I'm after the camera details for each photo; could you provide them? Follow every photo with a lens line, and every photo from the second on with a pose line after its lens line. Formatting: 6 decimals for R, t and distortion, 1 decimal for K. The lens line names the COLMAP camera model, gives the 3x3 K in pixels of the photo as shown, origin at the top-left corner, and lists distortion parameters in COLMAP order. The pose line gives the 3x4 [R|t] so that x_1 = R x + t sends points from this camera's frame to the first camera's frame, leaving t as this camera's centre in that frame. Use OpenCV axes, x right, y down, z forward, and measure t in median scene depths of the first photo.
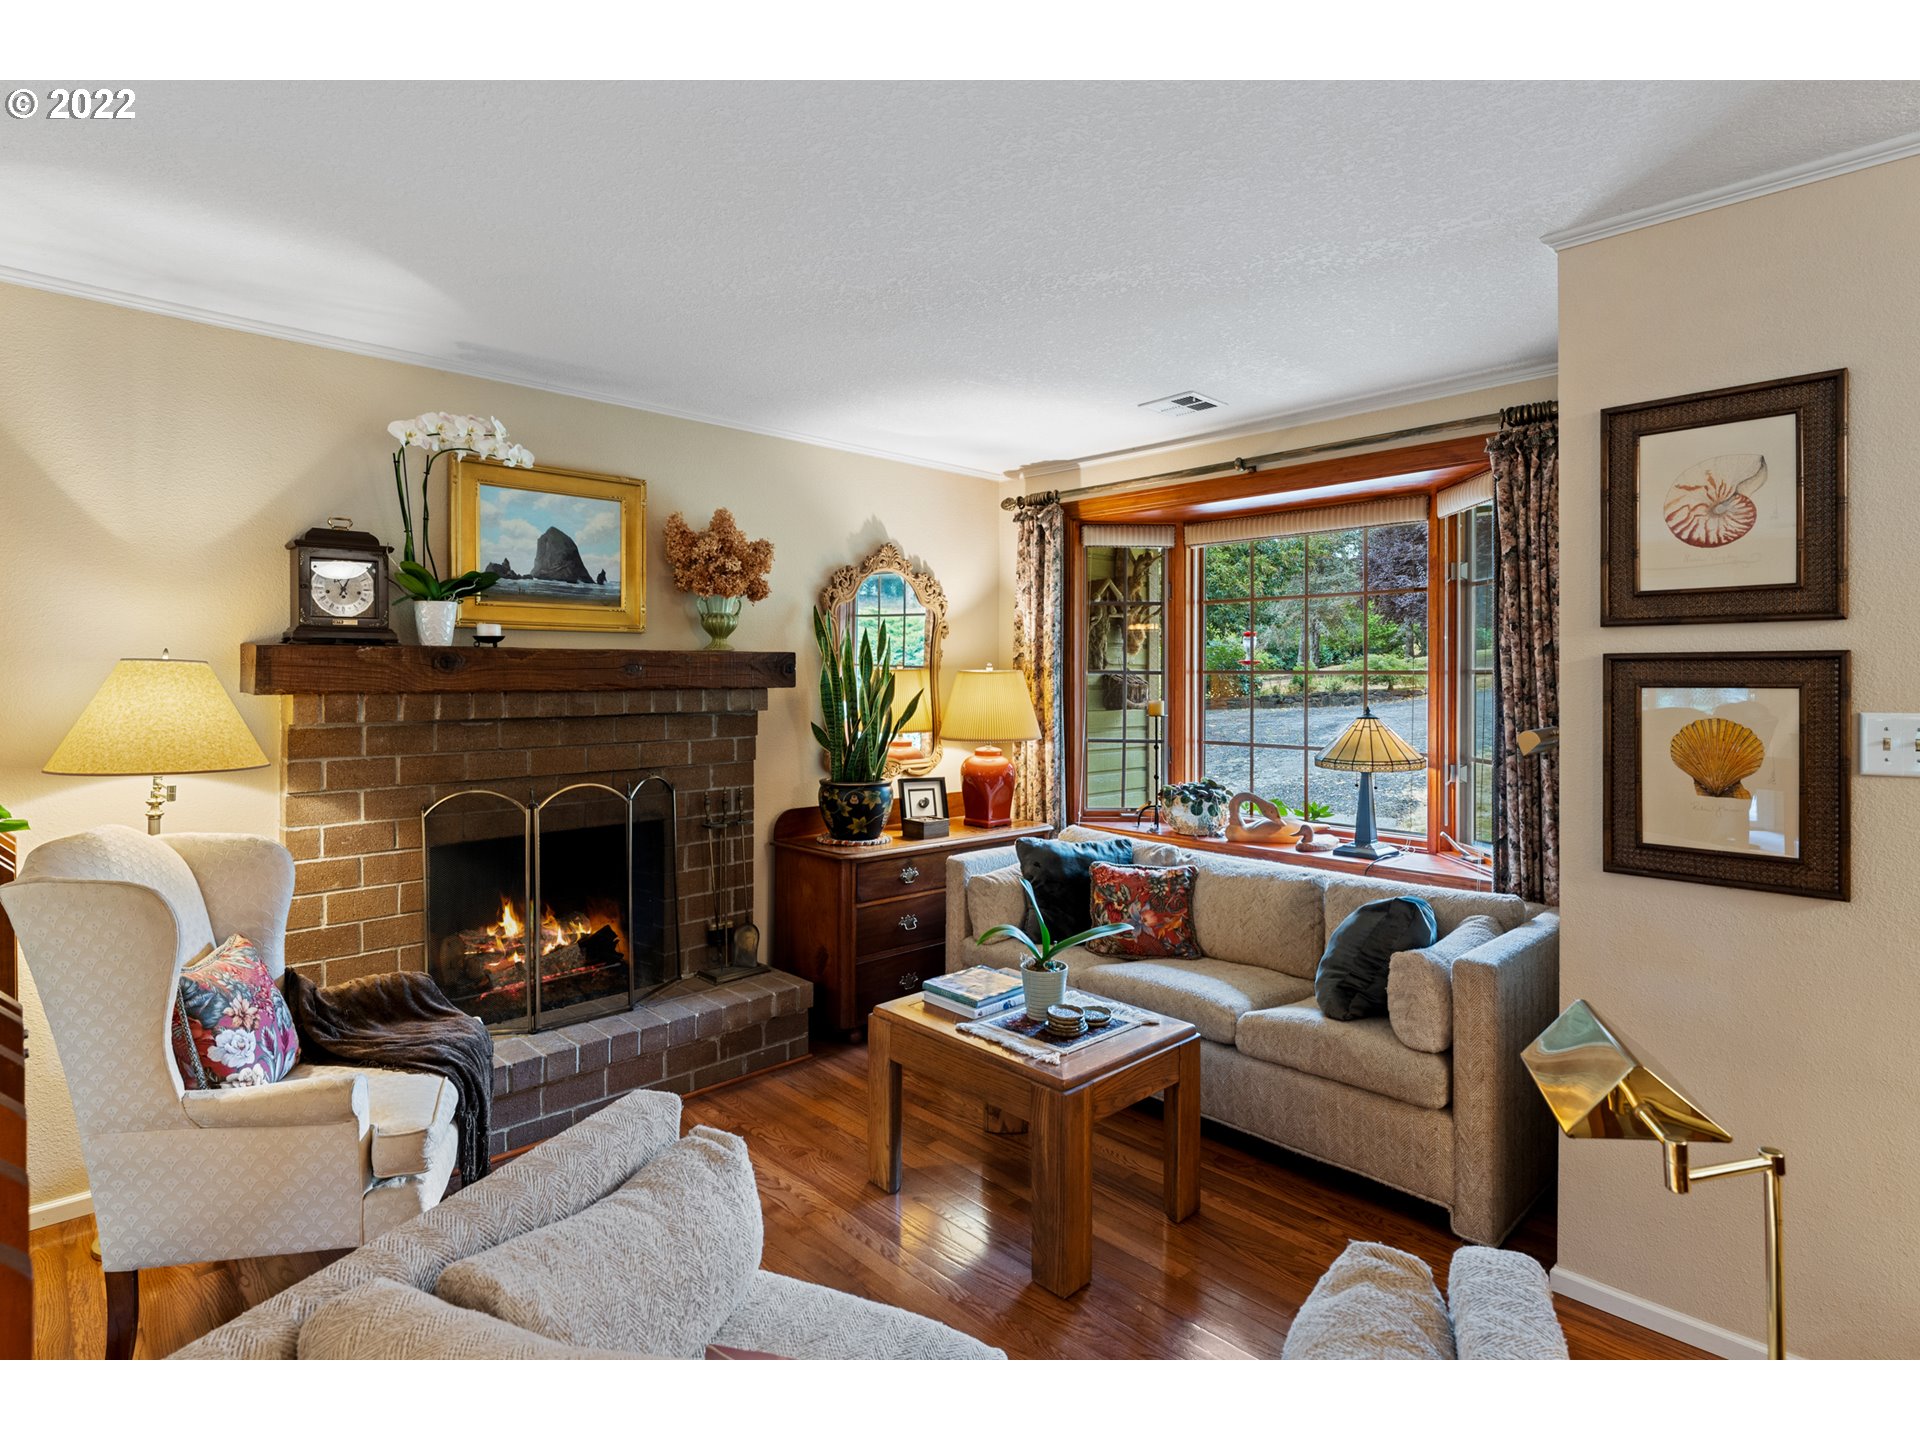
lens RADIAL K [[963.2, 0, 963.4], [0, 963.2, 685.3], [0, 0, 1]] dist [-0.000937, -0.000397]
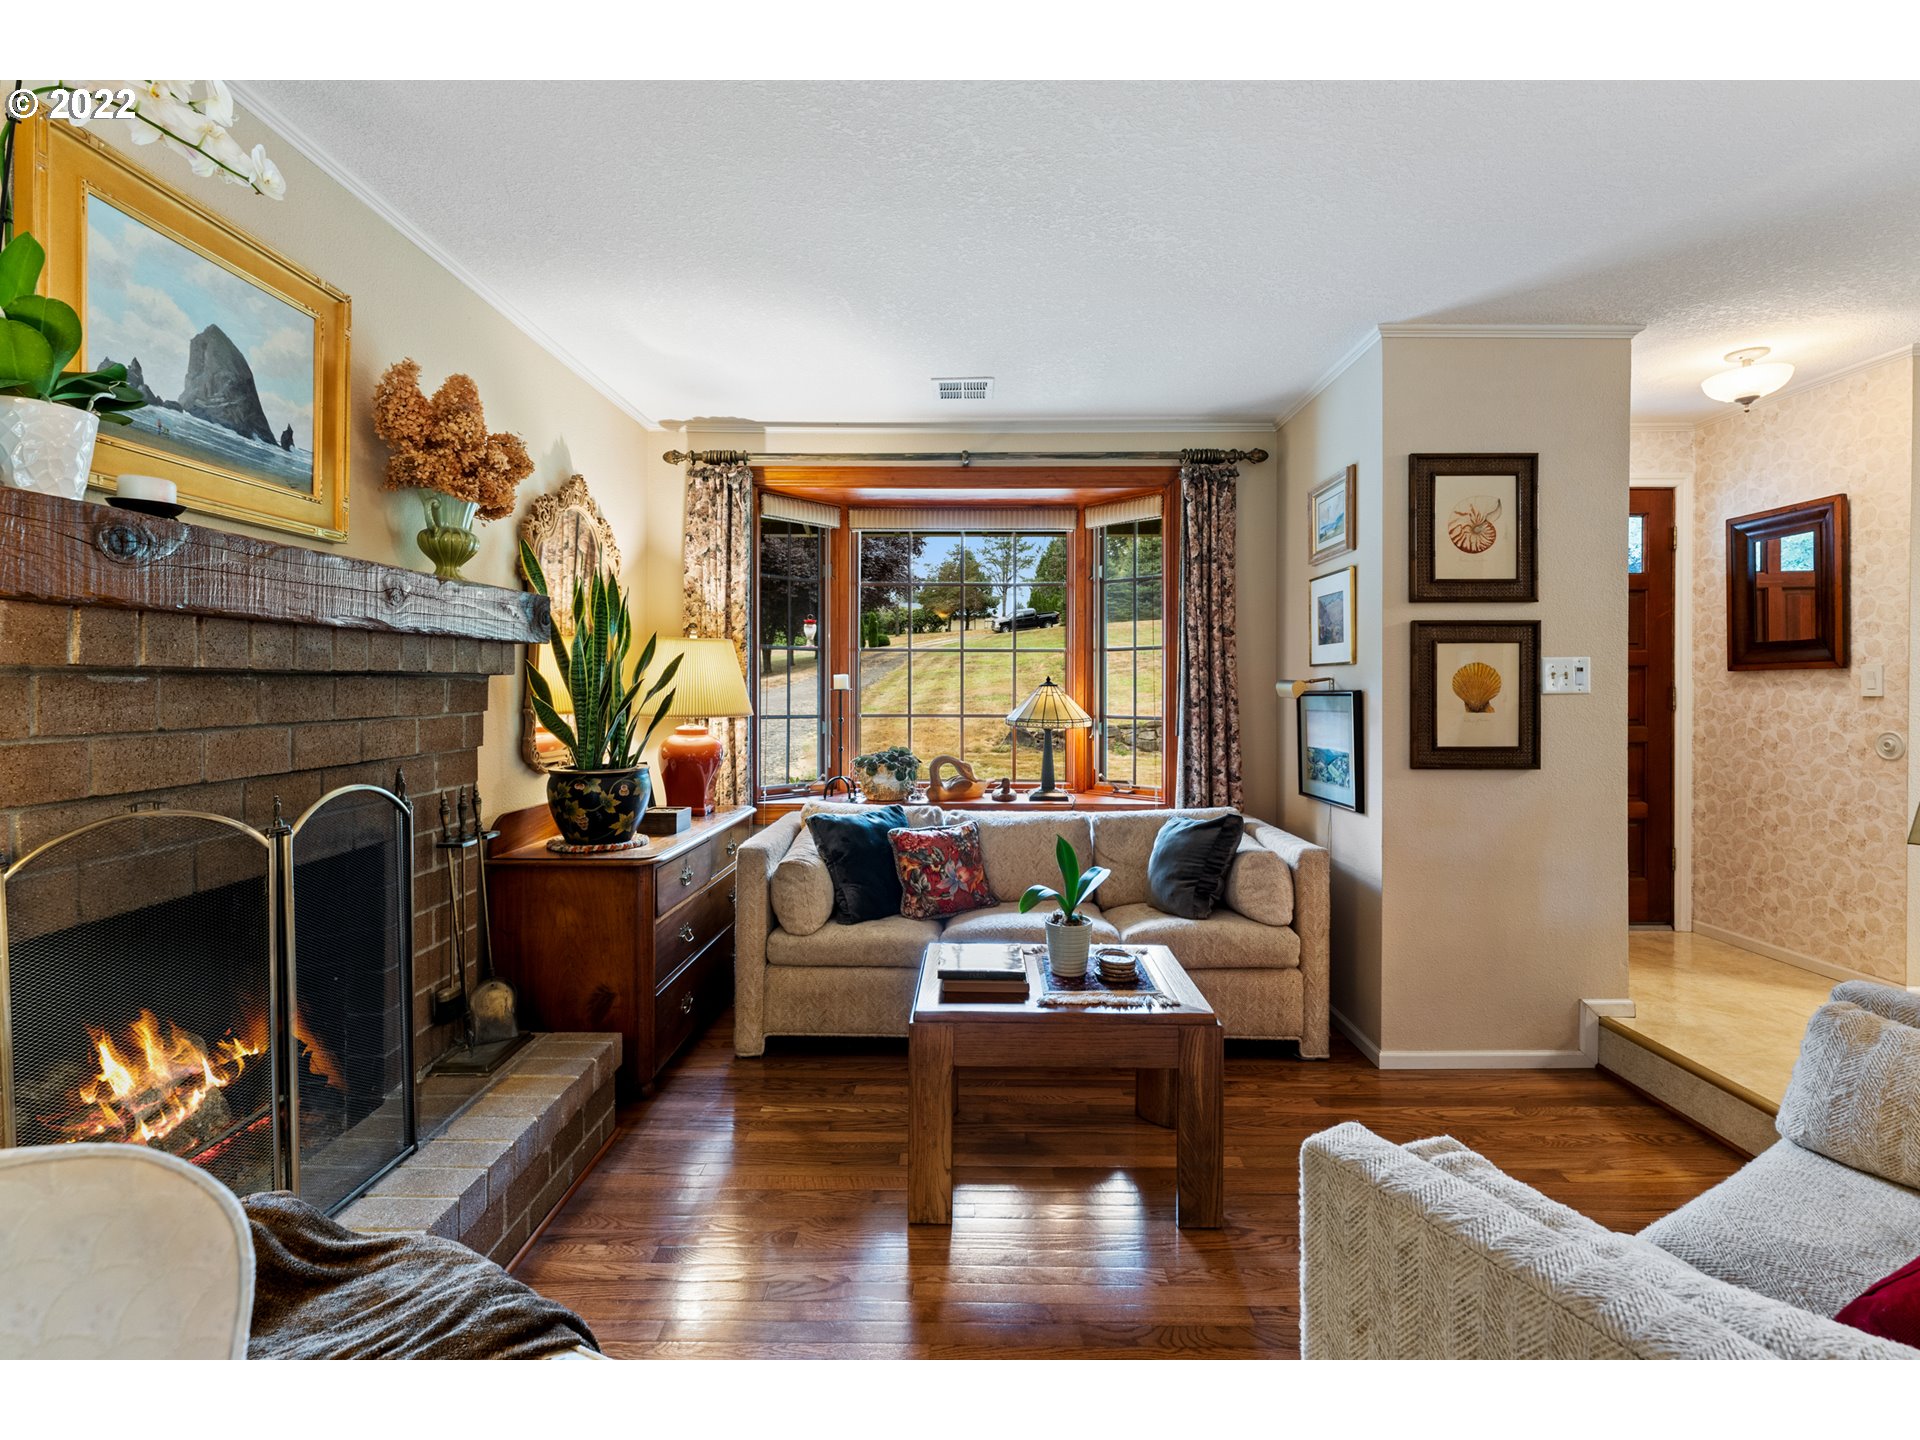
lens RADIAL K [[847.9, 0, 975.7], [0, 847.9, 691.6], [0, 0, 1]] dist [-0.001850, -0.000196]
pose [[0.707831, -0.005681, 0.706359, -0.457333], [0.005297, 0.999982, 0.002734, 0.043595], [-0.706362, 0.001807, 0.707849, 0.354177]]
